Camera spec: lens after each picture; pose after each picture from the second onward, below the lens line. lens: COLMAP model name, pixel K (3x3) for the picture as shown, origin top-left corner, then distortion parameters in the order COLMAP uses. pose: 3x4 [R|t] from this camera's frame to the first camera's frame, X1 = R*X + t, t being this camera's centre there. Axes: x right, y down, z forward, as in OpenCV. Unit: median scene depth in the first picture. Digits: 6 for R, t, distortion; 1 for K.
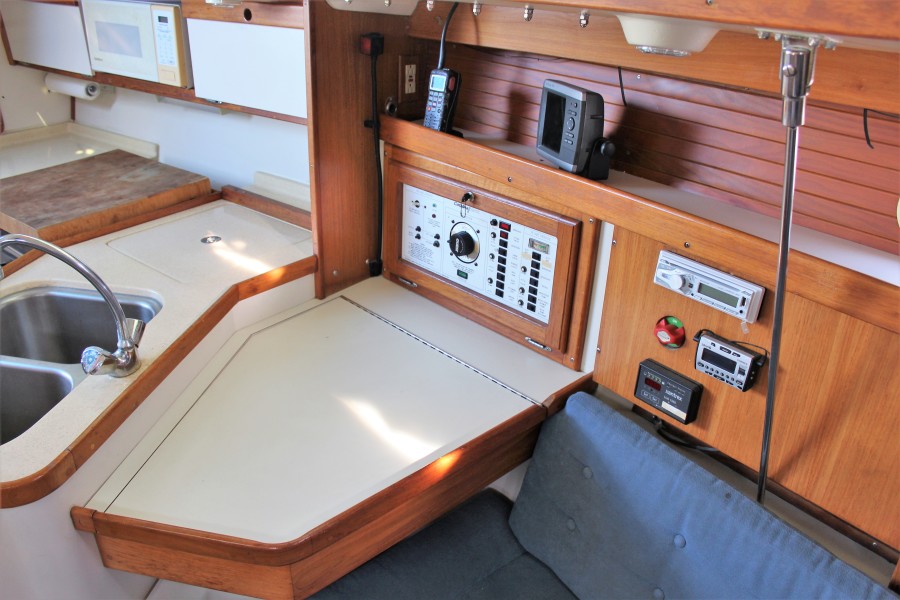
lens RADIAL K [[737.5, 0, 450.7], [0, 737.5, 299.5], [0, 0, 1]] dist [-0.094159, 0.061160]
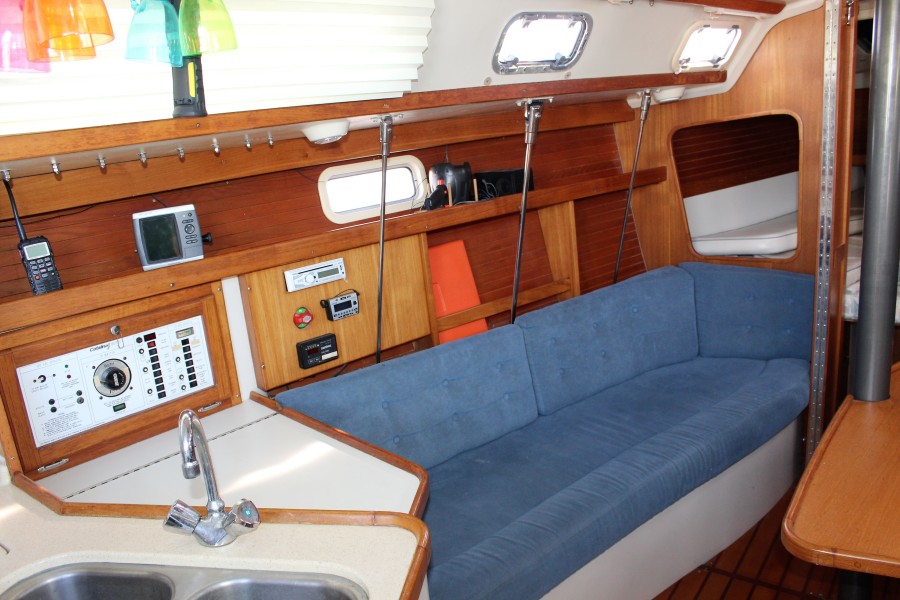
lens RADIAL K [[737.5, 0, 455.3], [0, 737.5, 298.1], [0, 0, 1]] dist [-0.094159, 0.061160]
pose [[-0.009225, -0.291696, 0.956467, -1.023039], [0.529422, 0.810023, 0.252141, -0.182049], [-0.848308, 0.508701, 0.146958, 0.364911]]
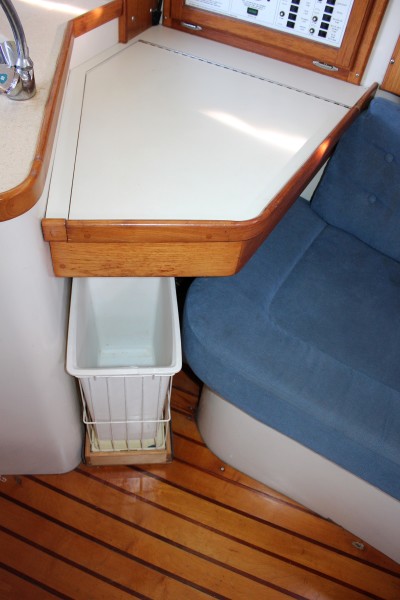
lens RADIAL K [[491.7, 0, 188.6], [0, 491.7, 284.7], [0, 0, 1]] dist [-0.094159, 0.061160]
pose [[0.956158, -0.159933, 0.245323, -0.364490], [0.066049, 0.933892, 0.351402, 0.105107], [-0.285306, -0.319792, 0.903512, 0.204480]]
